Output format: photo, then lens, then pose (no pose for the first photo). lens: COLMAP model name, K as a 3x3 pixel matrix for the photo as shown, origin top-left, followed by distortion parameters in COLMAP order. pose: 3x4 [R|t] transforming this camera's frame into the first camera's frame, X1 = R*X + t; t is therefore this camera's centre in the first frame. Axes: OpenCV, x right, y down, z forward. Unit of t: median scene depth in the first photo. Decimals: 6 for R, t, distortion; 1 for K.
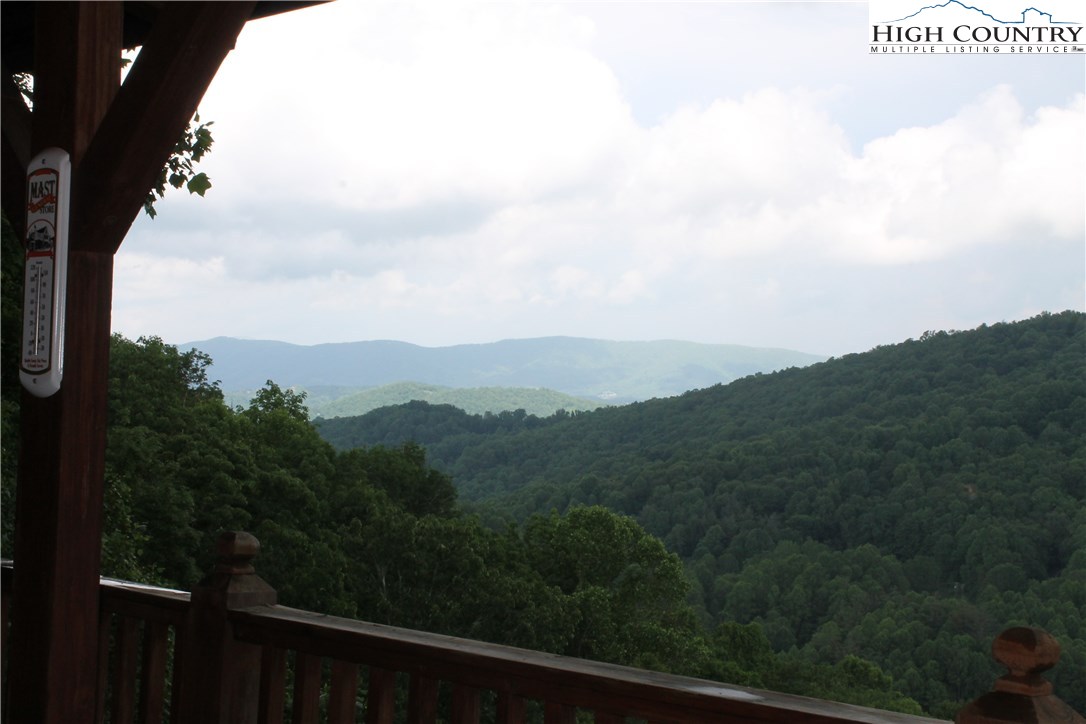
lens RADIAL K [[1664.4, 0, 542.9], [0, 1664.4, 362.3], [0, 0, 1]] dist [-0.037656, 0.000000]
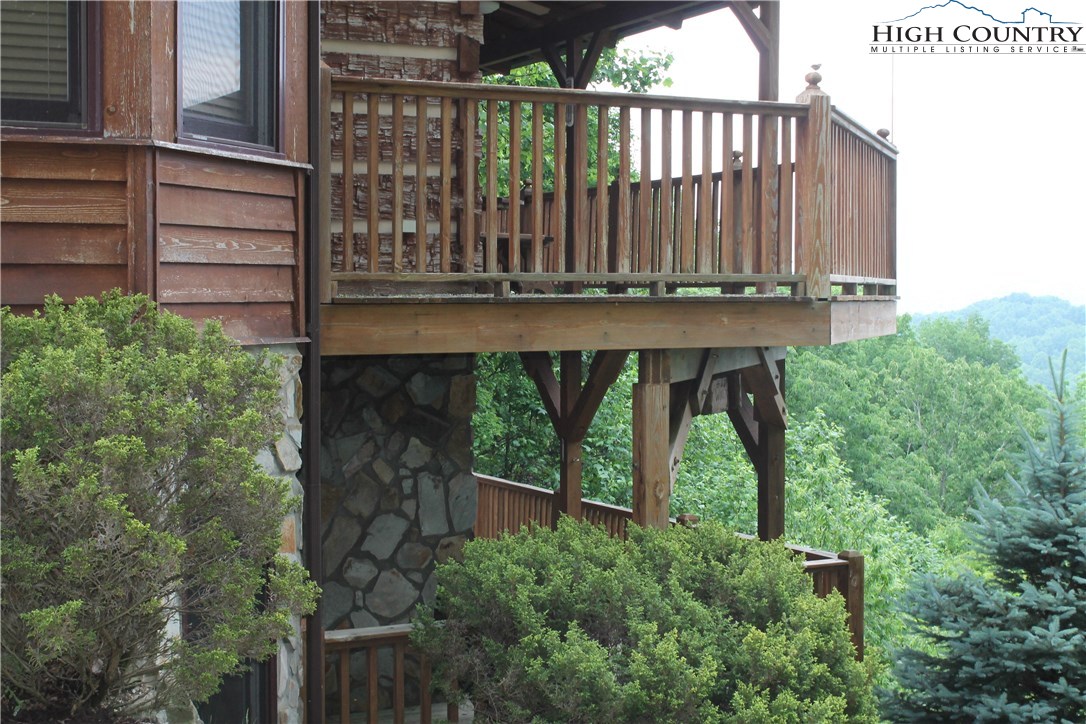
lens RADIAL K [[1664.4, 0, 542.8], [0, 1664.4, 362.1], [0, 0, 1]] dist [-0.037656, 0.000000]
pose [[0.935864, -0.016722, -0.351963, 0.068419], [0.037510, 0.997925, 0.052328, 0.023169], [0.350358, -0.062174, 0.934550, -0.184916]]
